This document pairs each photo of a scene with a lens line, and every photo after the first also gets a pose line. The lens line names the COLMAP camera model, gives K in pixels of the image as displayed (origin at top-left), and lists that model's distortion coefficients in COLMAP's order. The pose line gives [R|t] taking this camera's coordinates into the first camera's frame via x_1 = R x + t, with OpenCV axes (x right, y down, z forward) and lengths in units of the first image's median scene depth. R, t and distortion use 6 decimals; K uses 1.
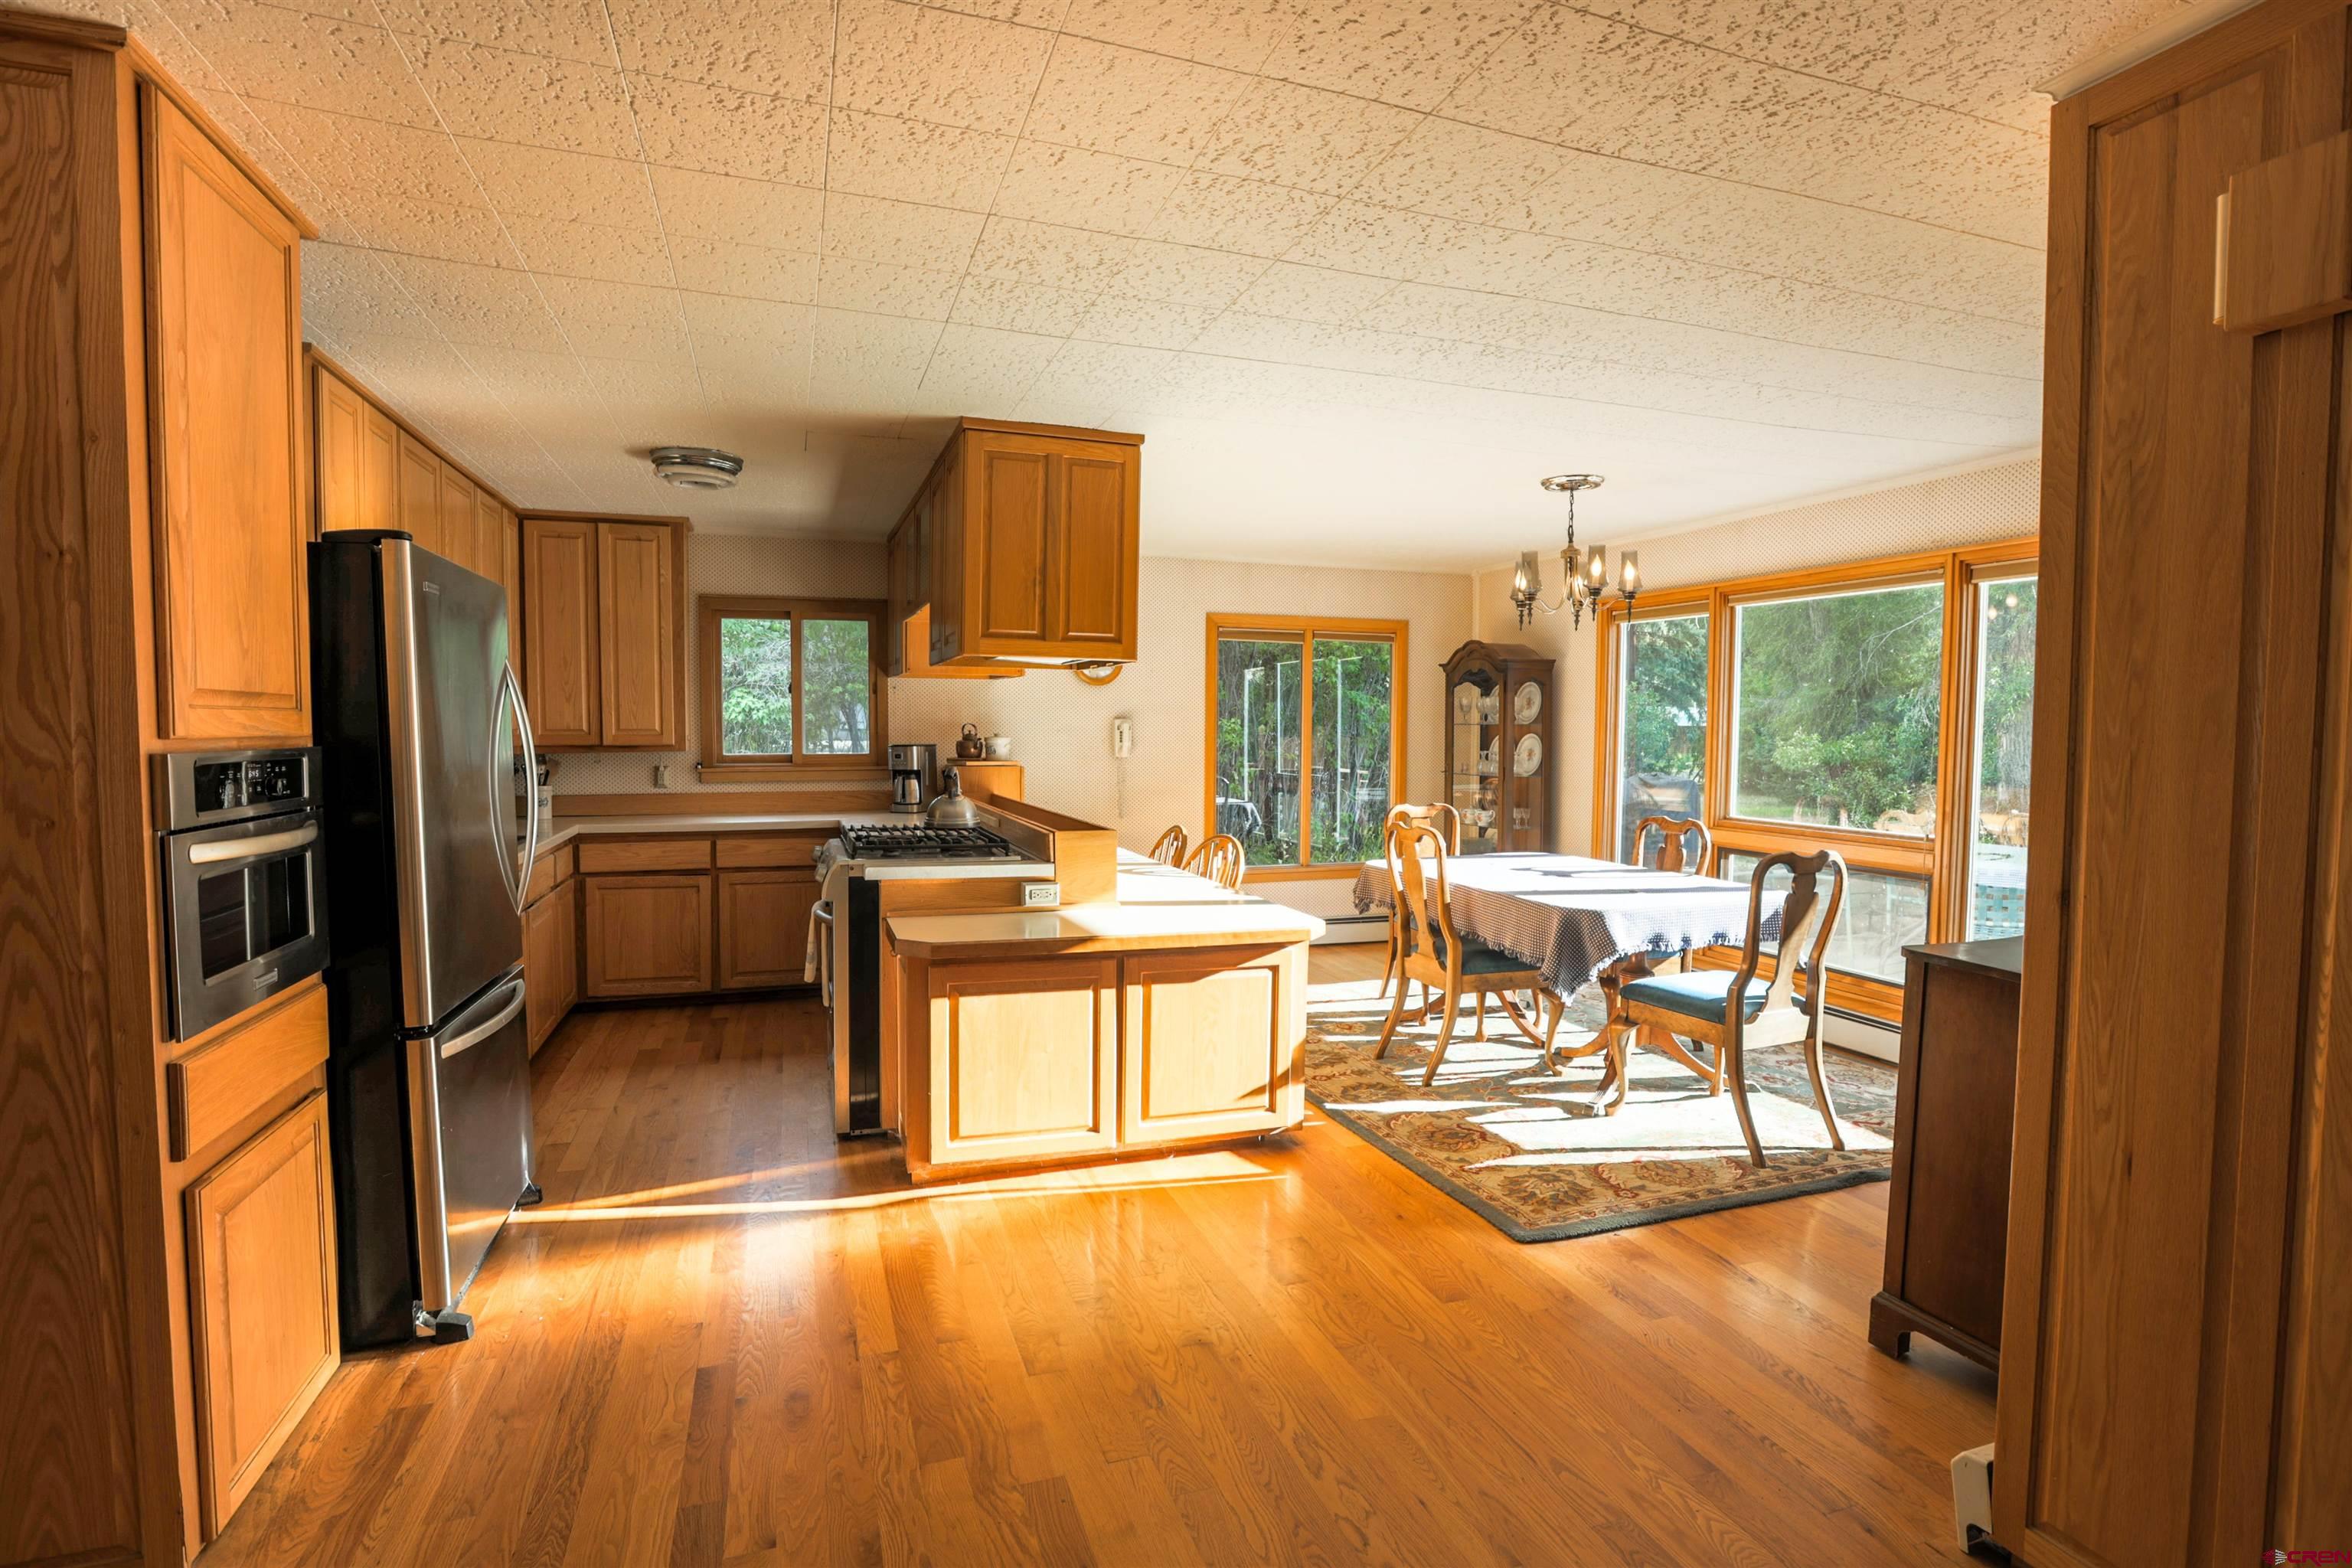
lens RADIAL K [[1138.8, 0, 1184.6], [0, 1138.8, 782.4], [0, 0, 1]] dist [-0.059705, 0.023725]
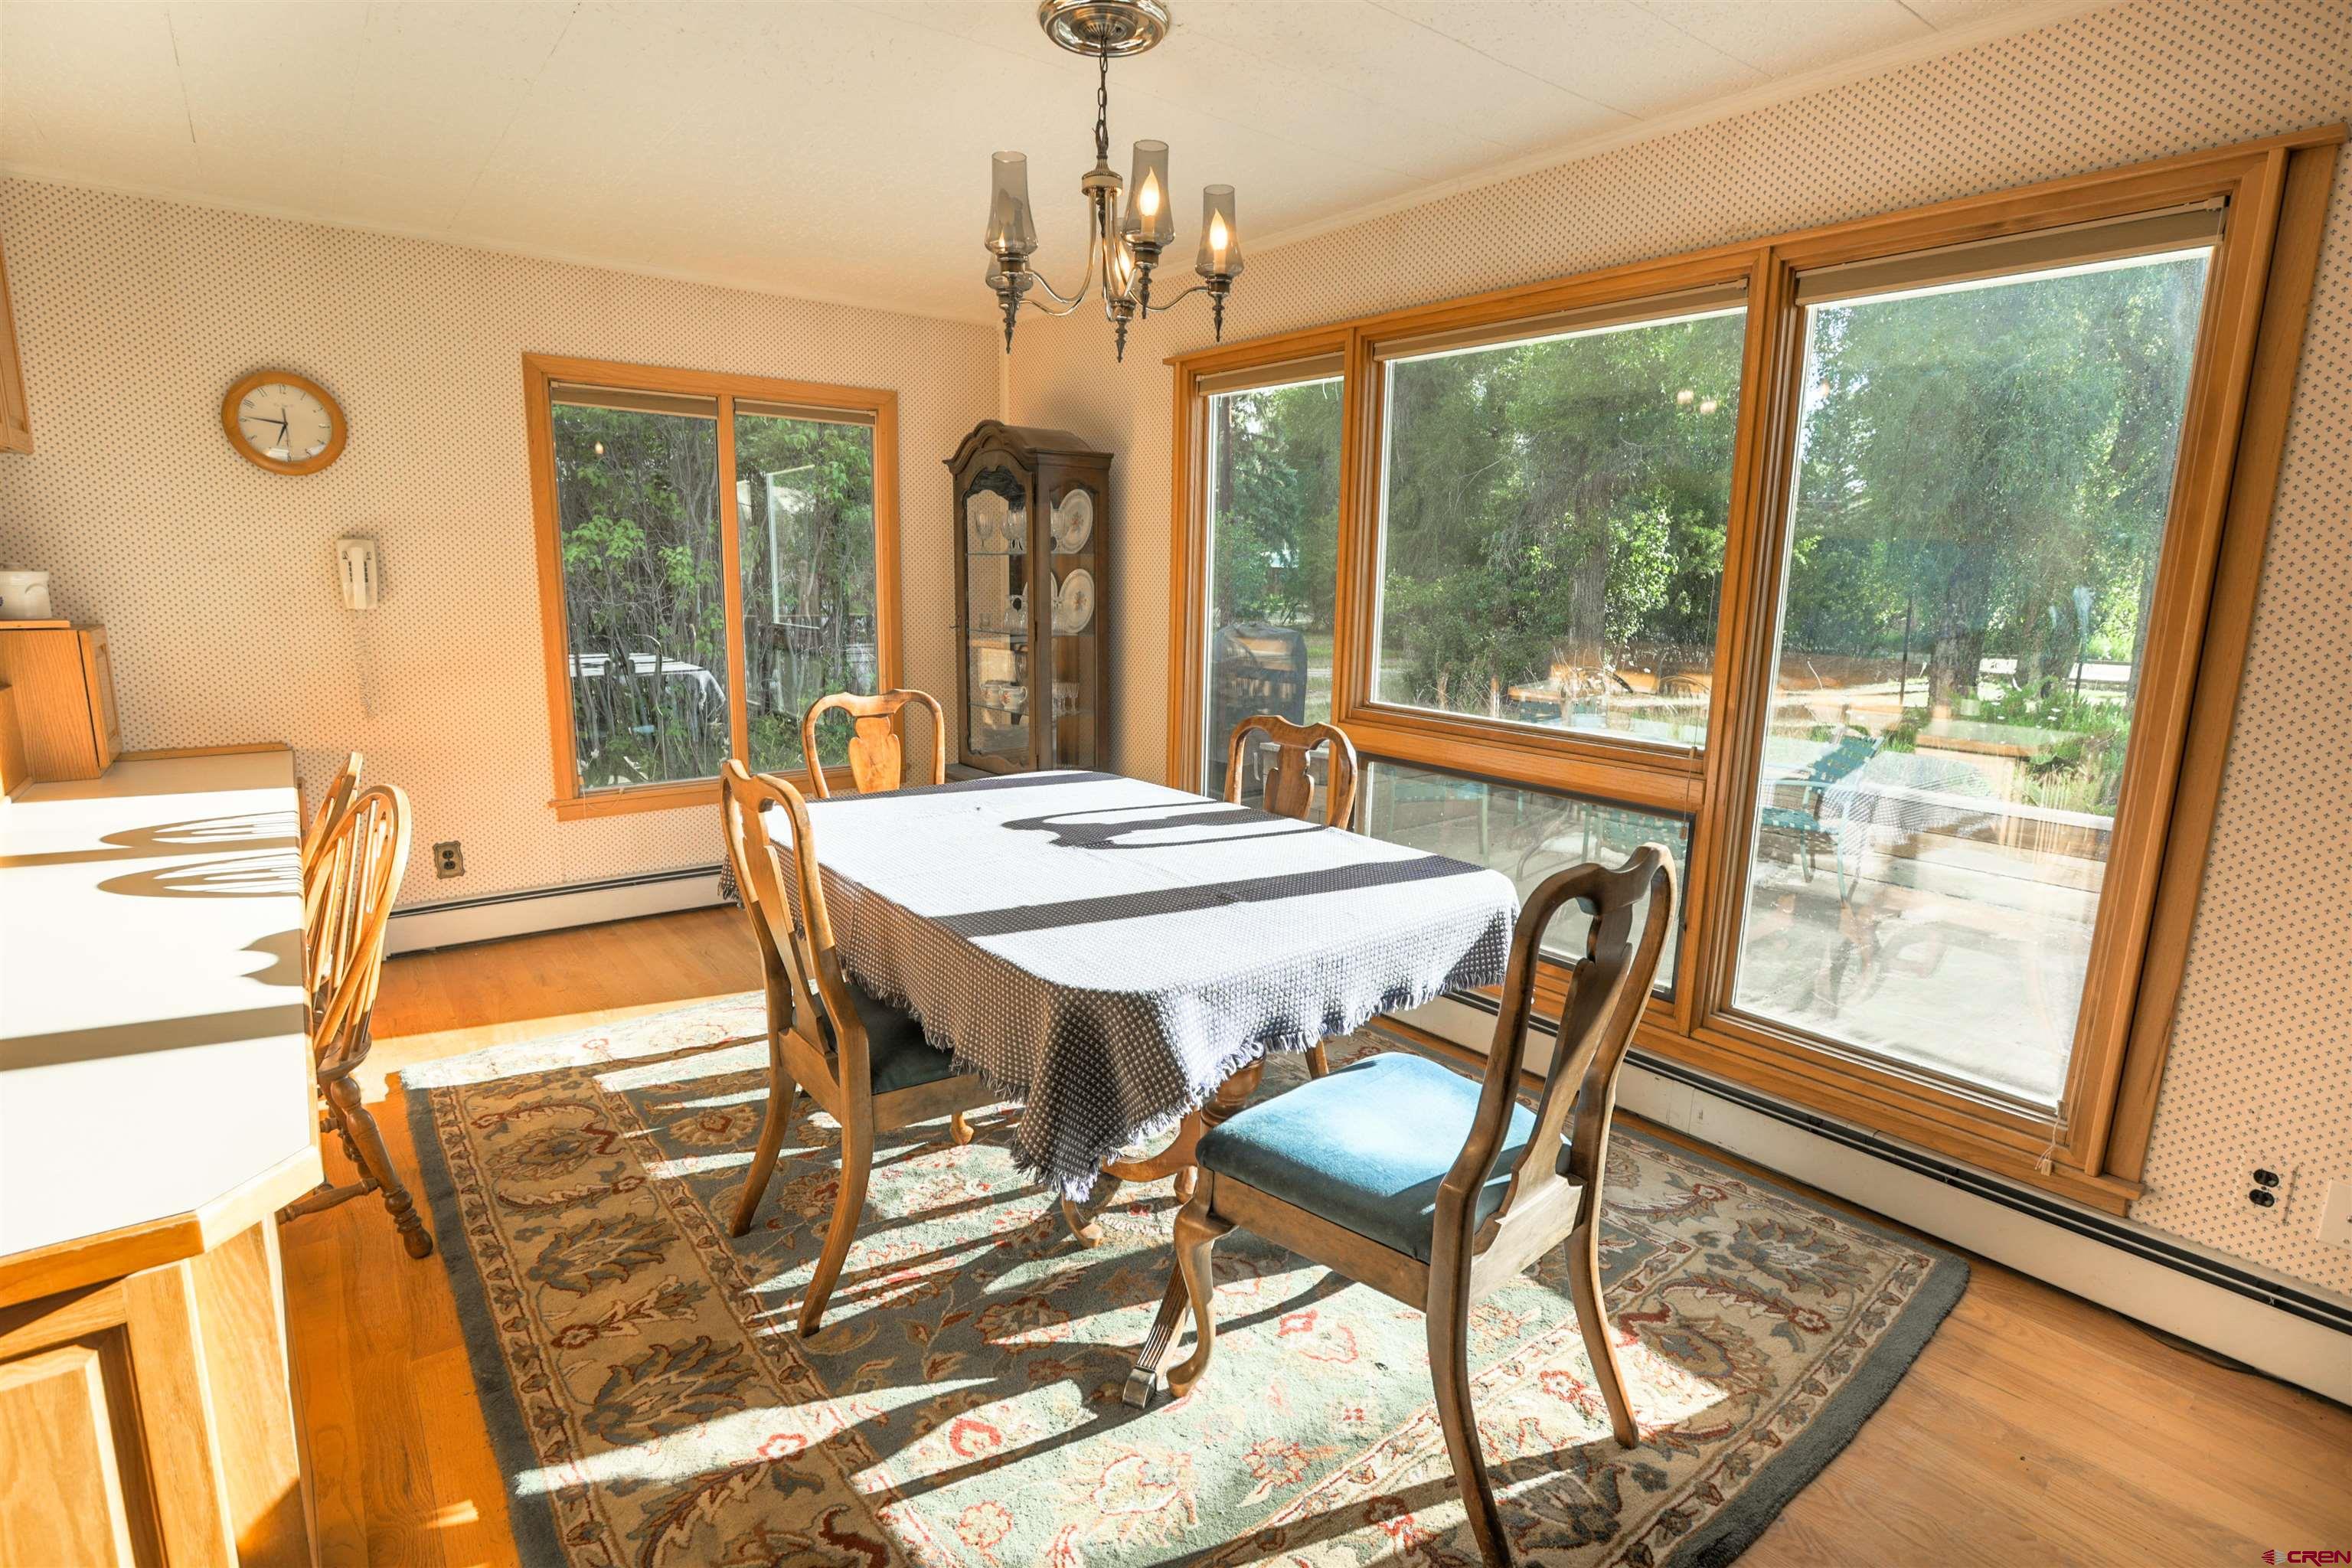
lens RADIAL K [[1138.8, 0, 1184.6], [0, 1138.8, 782.4], [0, 0, 1]] dist [-0.059705, 0.023725]
pose [[0.942751, -0.050307, 0.329681, 0.188441], [0.004043, 0.990209, 0.139537, -0.016802], [-0.333472, -0.130216, 0.933724, 0.469492]]
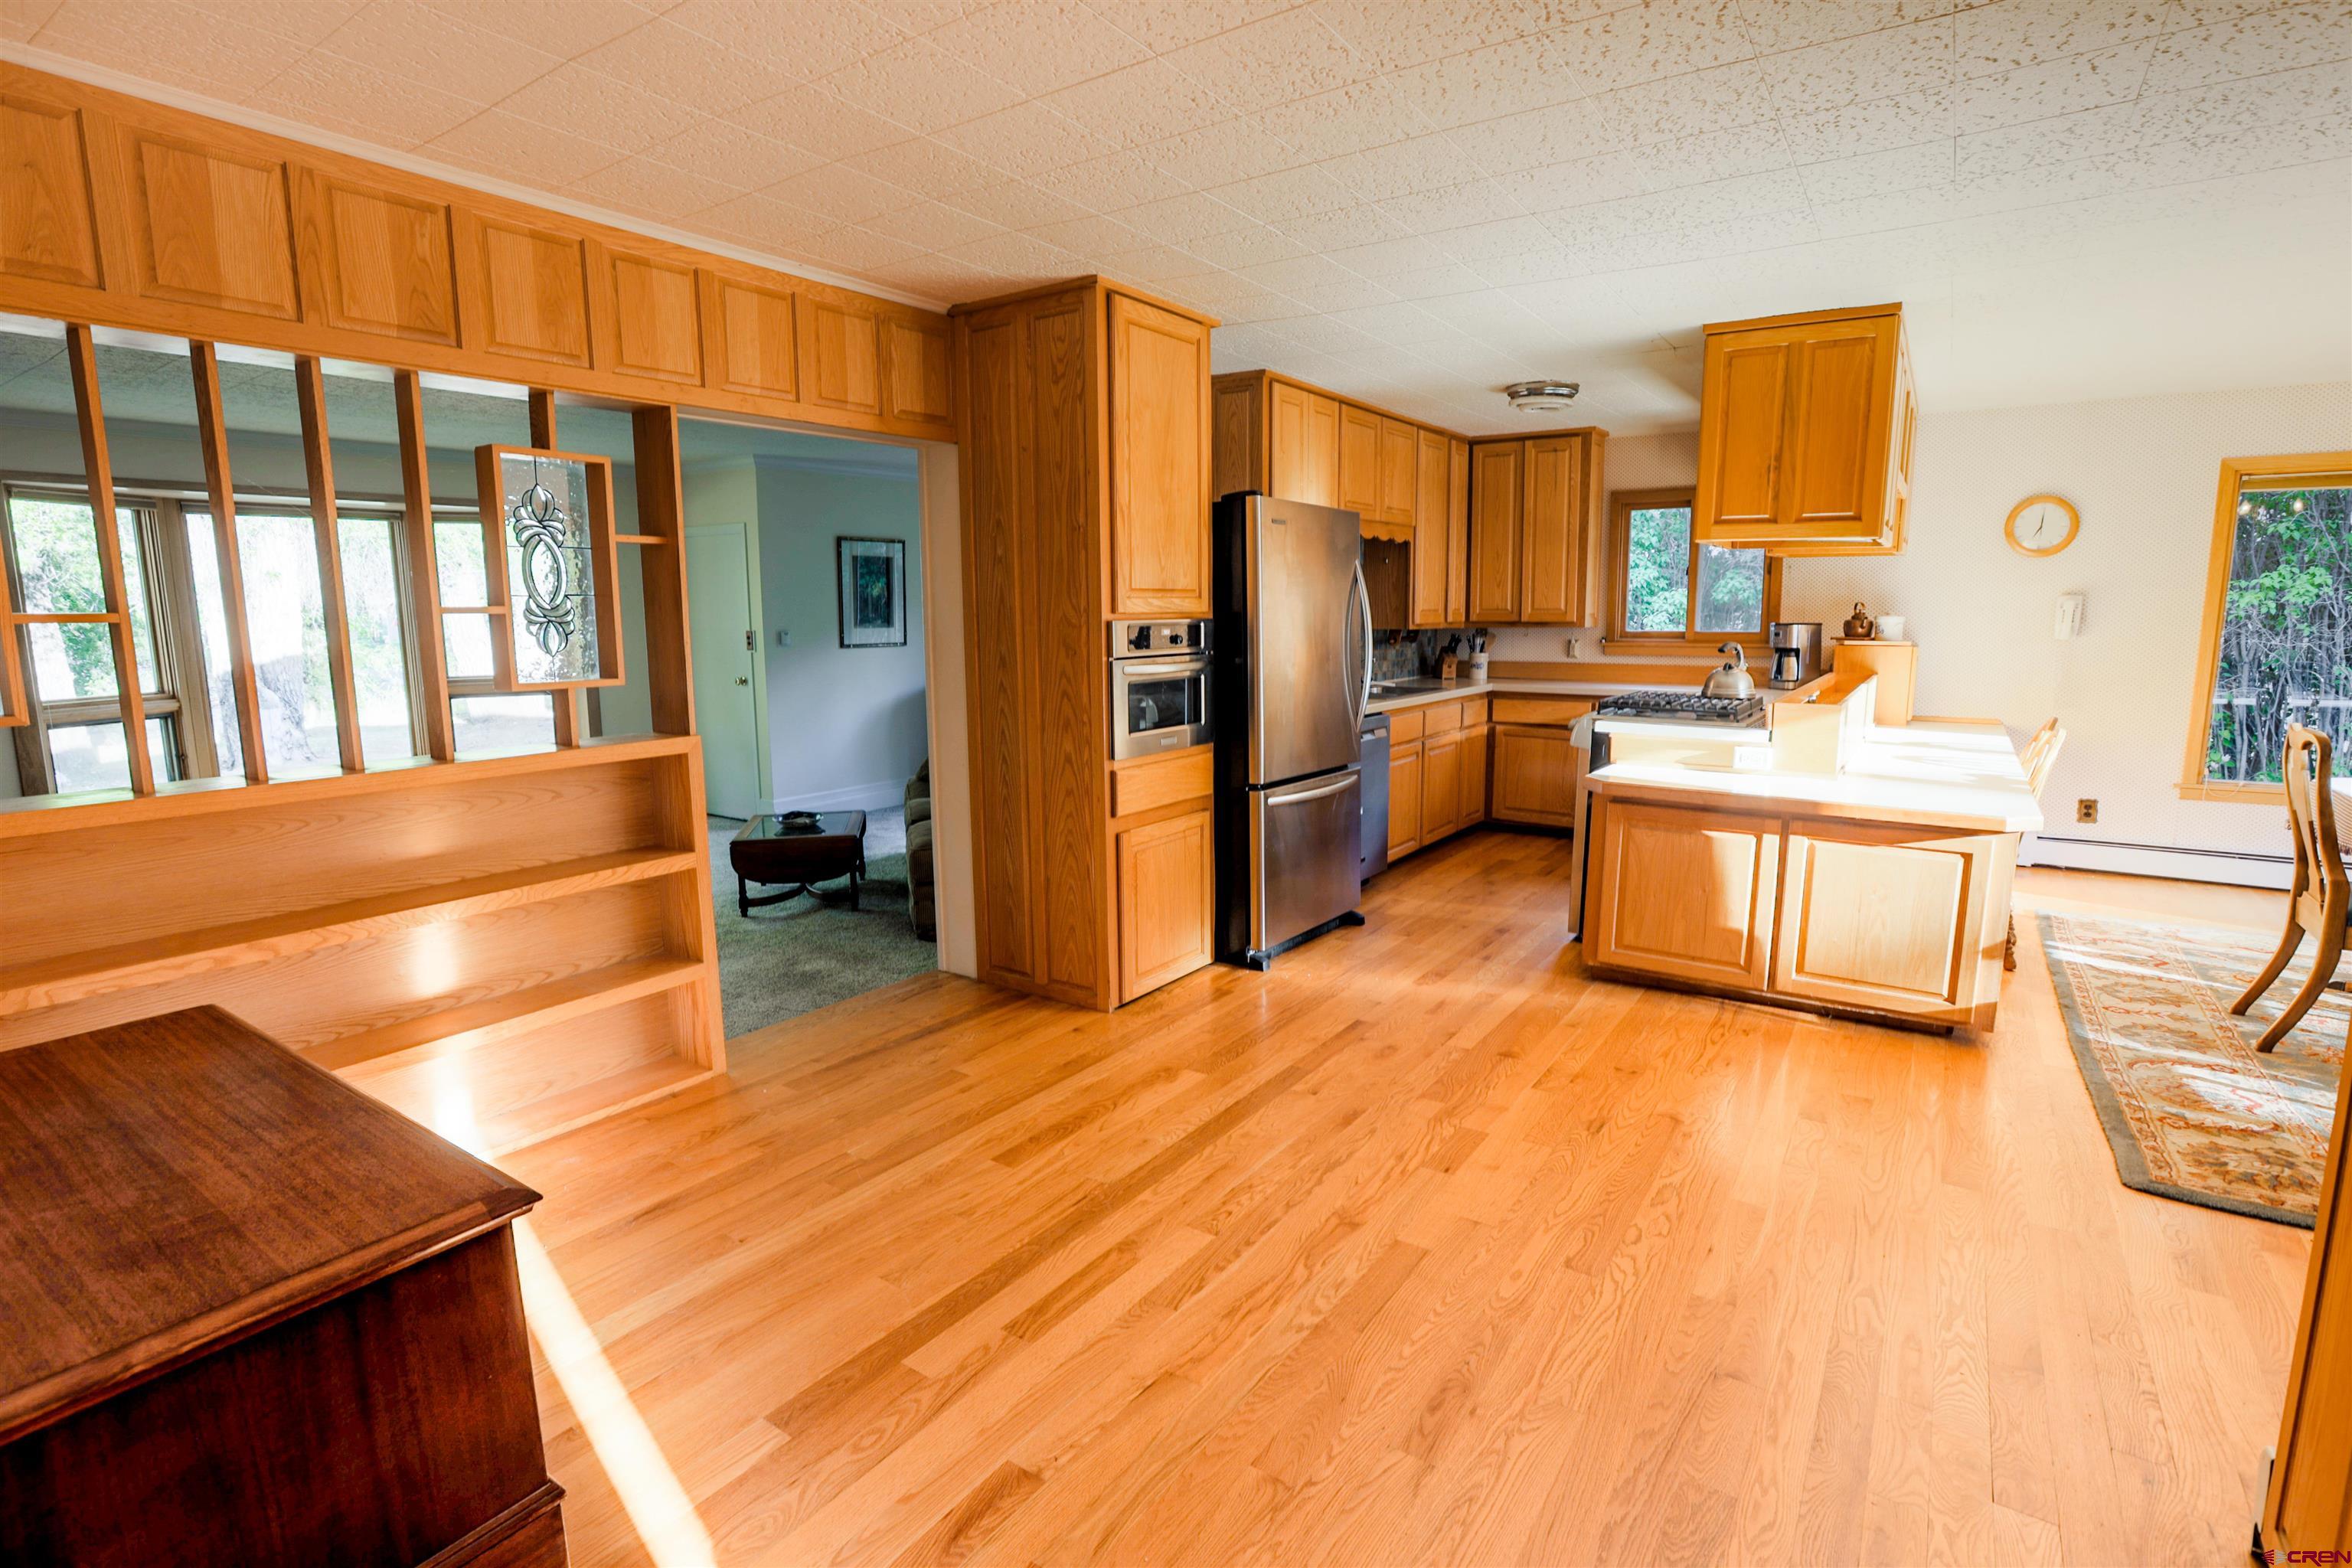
lens RADIAL K [[1138.8, 0, 1184.6], [0, 1138.8, 782.4], [0, 0, 1]] dist [-0.059705, 0.023725]
pose [[0.594436, 0.111815, -0.796331, 0.308275], [-0.027711, 0.992546, 0.118681, 0.005753], [0.803665, -0.048481, 0.593103, -0.062219]]
